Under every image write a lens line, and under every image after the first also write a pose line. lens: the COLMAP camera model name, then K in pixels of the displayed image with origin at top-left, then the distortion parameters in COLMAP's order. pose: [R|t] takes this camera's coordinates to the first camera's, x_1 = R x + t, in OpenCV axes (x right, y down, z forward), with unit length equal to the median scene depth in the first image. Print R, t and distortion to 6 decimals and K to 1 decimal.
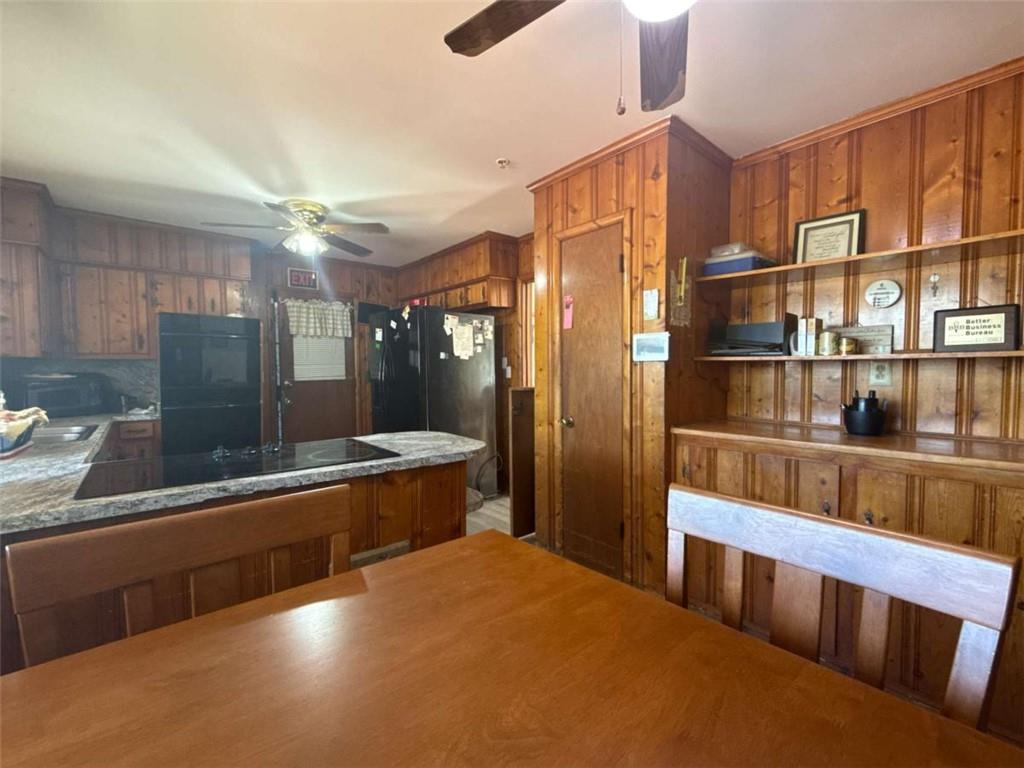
lens RADIAL K [[435.0, 0, 512.0], [0, 435.0, 384.0], [0, 0, 1]] dist [-0.000753, -0.000011]
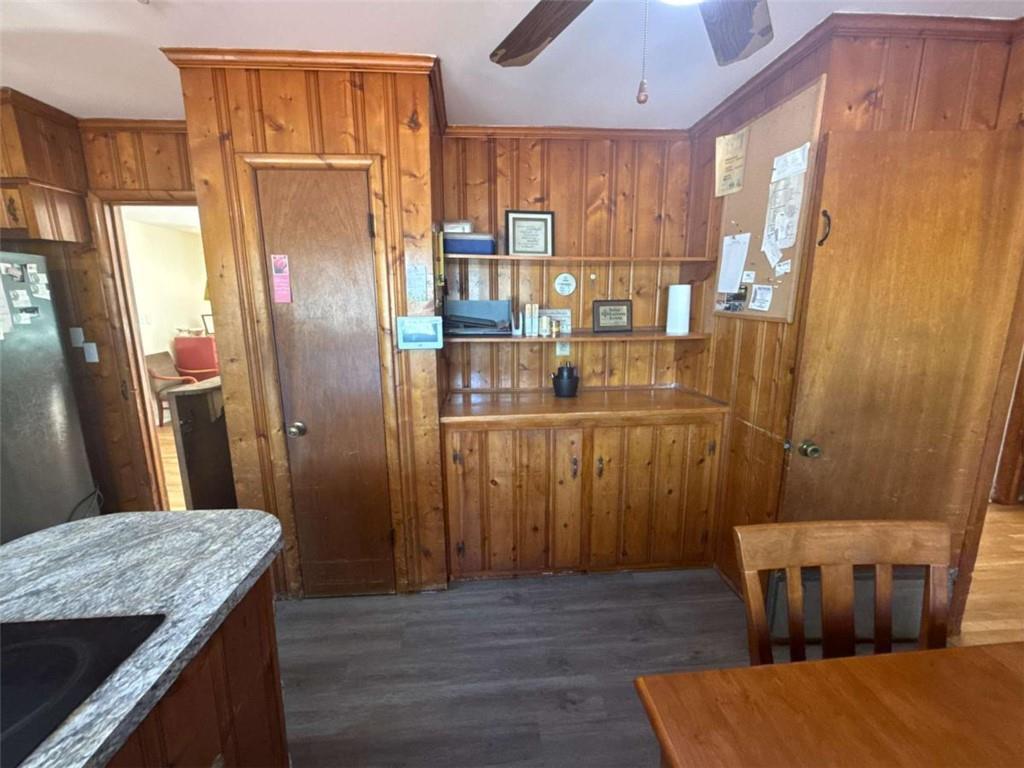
lens RADIAL K [[435.0, 0, 512.0], [0, 435.0, 384.0], [0, 0, 1]] dist [-0.000753, -0.000011]
pose [[0.587987, -0.146866, 0.795425, -0.278323], [0.031529, 0.986792, 0.158893, -0.113604], [-0.808255, -0.068348, 0.584852, 0.319426]]
